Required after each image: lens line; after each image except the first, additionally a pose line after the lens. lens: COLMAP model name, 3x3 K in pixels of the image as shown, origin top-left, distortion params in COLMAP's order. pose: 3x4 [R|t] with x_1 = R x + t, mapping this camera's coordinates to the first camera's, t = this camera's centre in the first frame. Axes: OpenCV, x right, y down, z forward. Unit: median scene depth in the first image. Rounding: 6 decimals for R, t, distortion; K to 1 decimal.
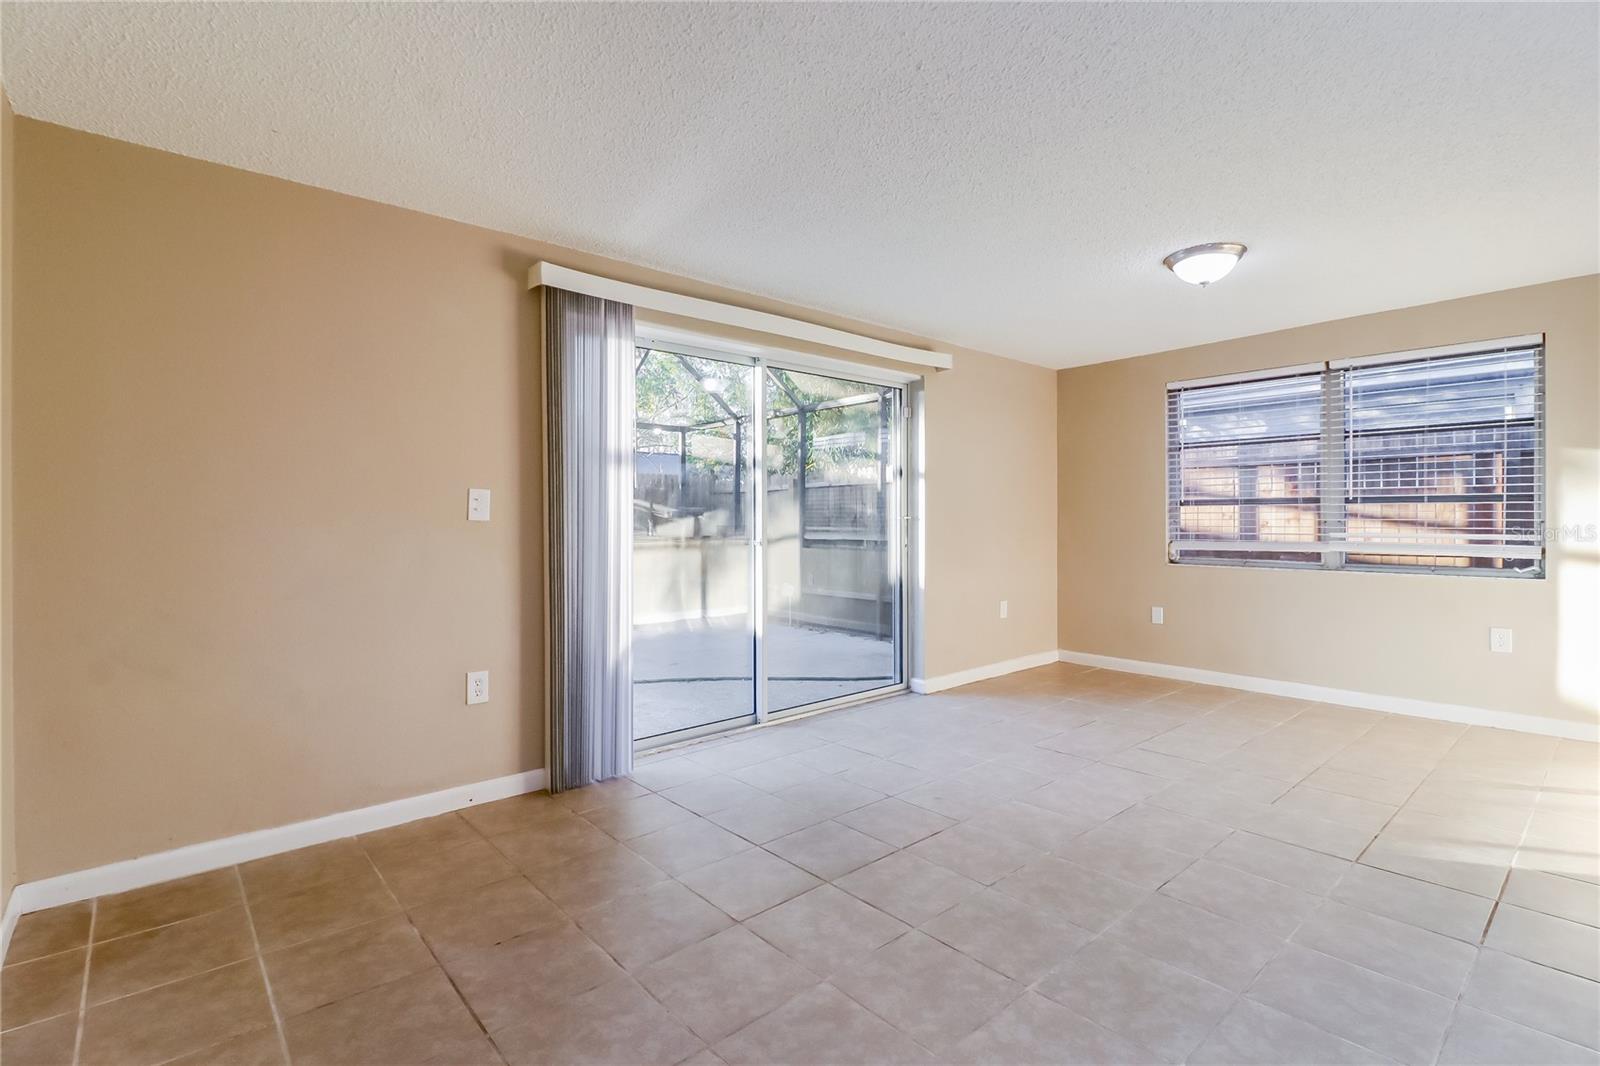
lens RADIAL K [[744.4, 0, 801.5], [0, 744.4, 526.0], [0, 0, 1]] dist [0.000168, -0.000457]
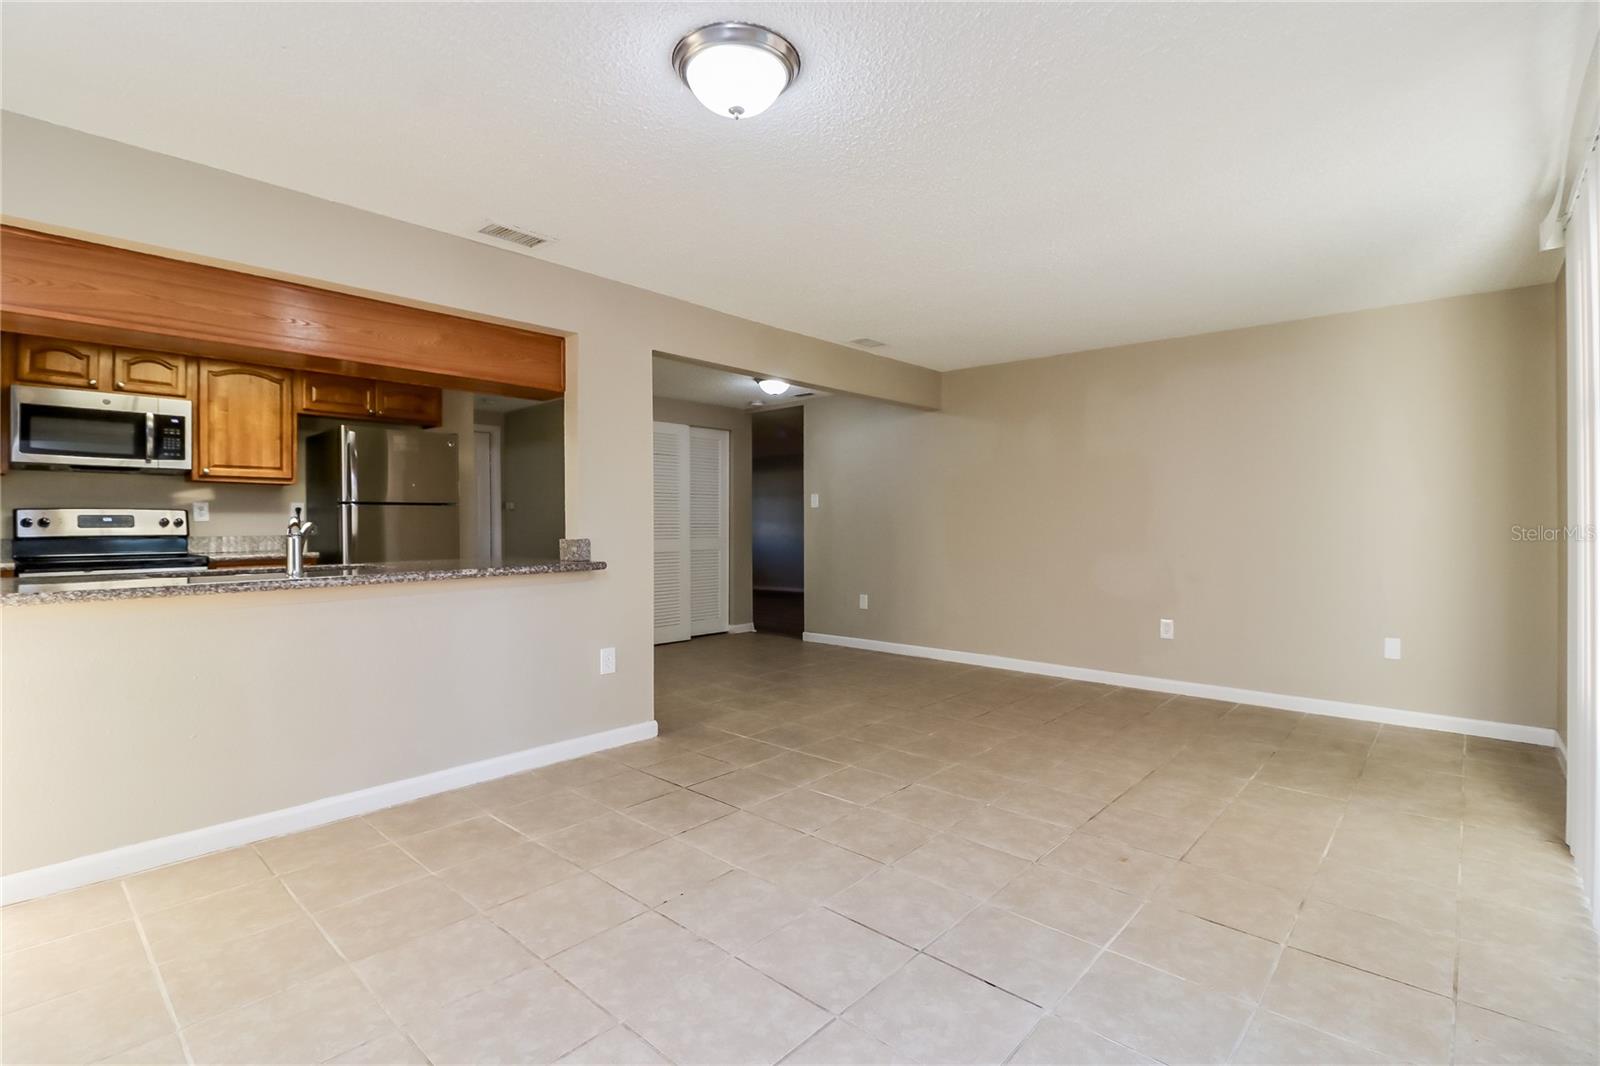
lens RADIAL K [[744.4, 0, 798.0], [0, 744.4, 526.8], [0, 0, 1]] dist [0.000168, -0.000457]
pose [[-0.993719, 0.003386, -0.111857, 0.746098], [0.001791, 0.999895, 0.014358, -0.021565], [0.111894, 0.014067, -0.993621, 2.088194]]
